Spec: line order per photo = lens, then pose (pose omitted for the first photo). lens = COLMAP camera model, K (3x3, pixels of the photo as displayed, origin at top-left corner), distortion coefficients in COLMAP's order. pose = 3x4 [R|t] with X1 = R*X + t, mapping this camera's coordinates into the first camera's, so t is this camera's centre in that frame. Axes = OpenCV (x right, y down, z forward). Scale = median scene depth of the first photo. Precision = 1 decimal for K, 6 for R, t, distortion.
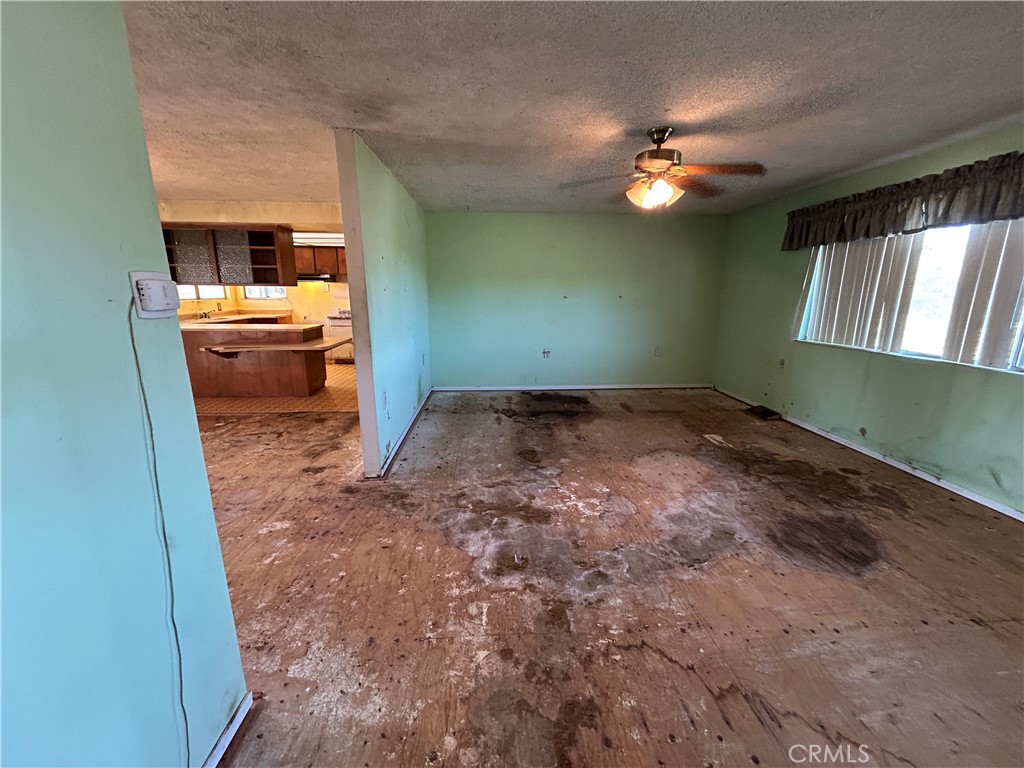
lens RADIAL K [[412.5, 0, 510.8], [0, 412.5, 384.1], [0, 0, 1]] dist [-0.001750, -0.000298]
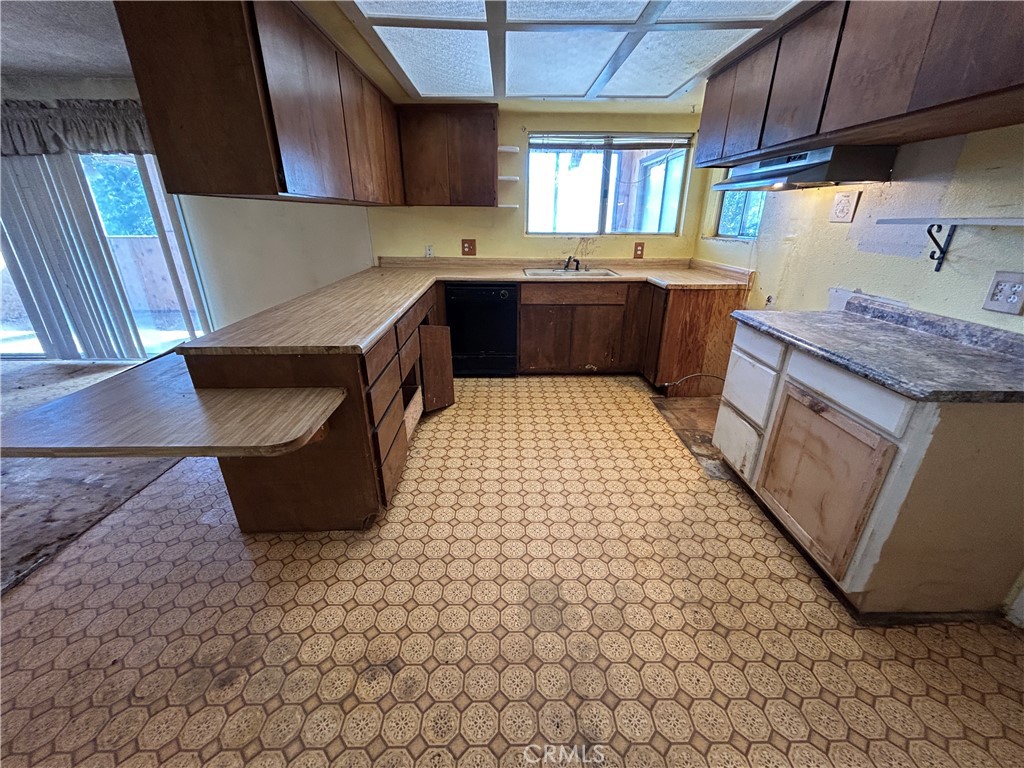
lens RADIAL K [[412.5, 0, 511.2], [0, 412.5, 385.1], [0, 0, 1]] dist [-0.001750, -0.000298]
pose [[-0.033786, 0.372042, -0.927601, -0.301997], [-0.224936, 0.901488, 0.369762, -0.356562], [0.973788, 0.221143, 0.053228, 1.606662]]
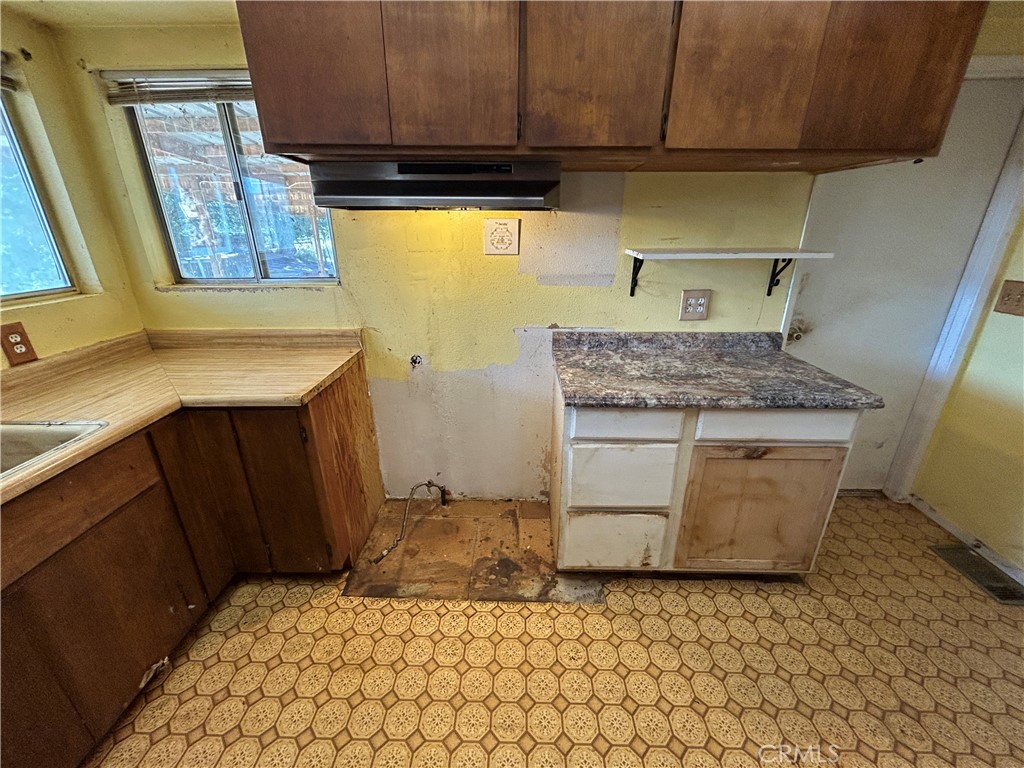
lens RADIAL K [[412.5, 0, 512.0], [0, 412.5, 383.4], [0, 0, 1]] dist [-0.001750, -0.000298]
pose [[0.997592, 0.016104, -0.067455, -0.868566], [-0.006715, 0.990524, 0.137172, -0.369631], [0.069025, -0.136389, 0.988248, 1.544571]]
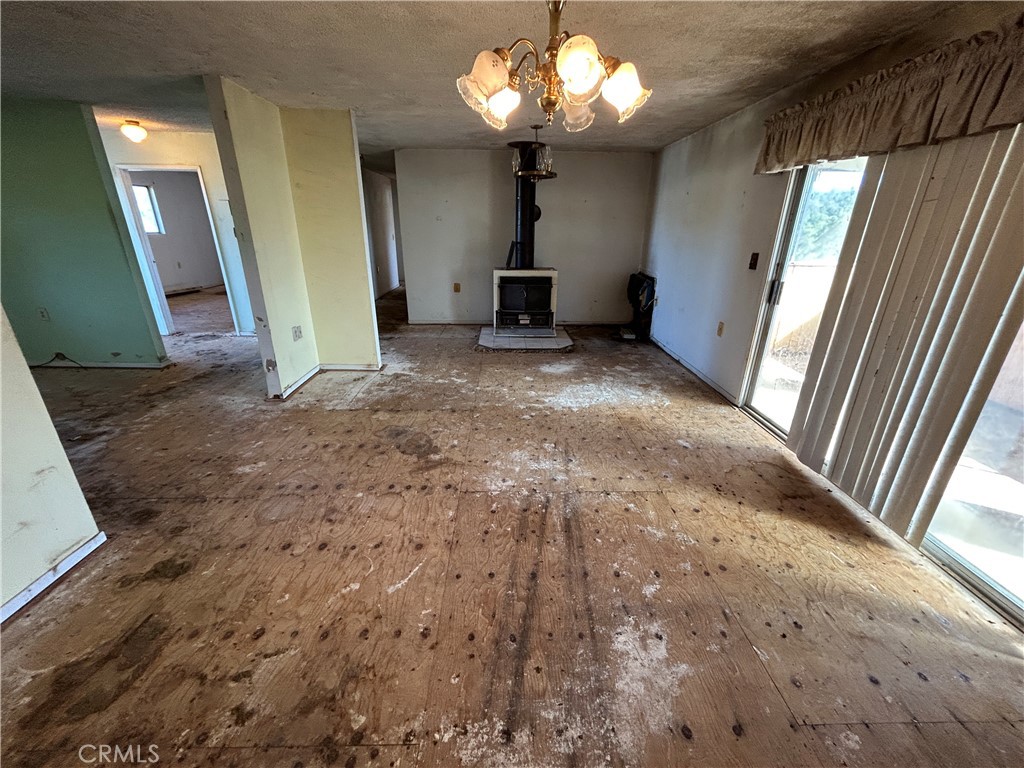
lens RADIAL K [[412.5, 0, 516.9], [0, 412.5, 384.6], [0, 0, 1]] dist [-0.001750, -0.000298]
pose [[-0.999472, -0.026145, 0.019288, -0.781571], [-0.010903, 0.829147, 0.558925, -0.263607], [-0.030606, 0.558419, -0.828994, 1.069674]]
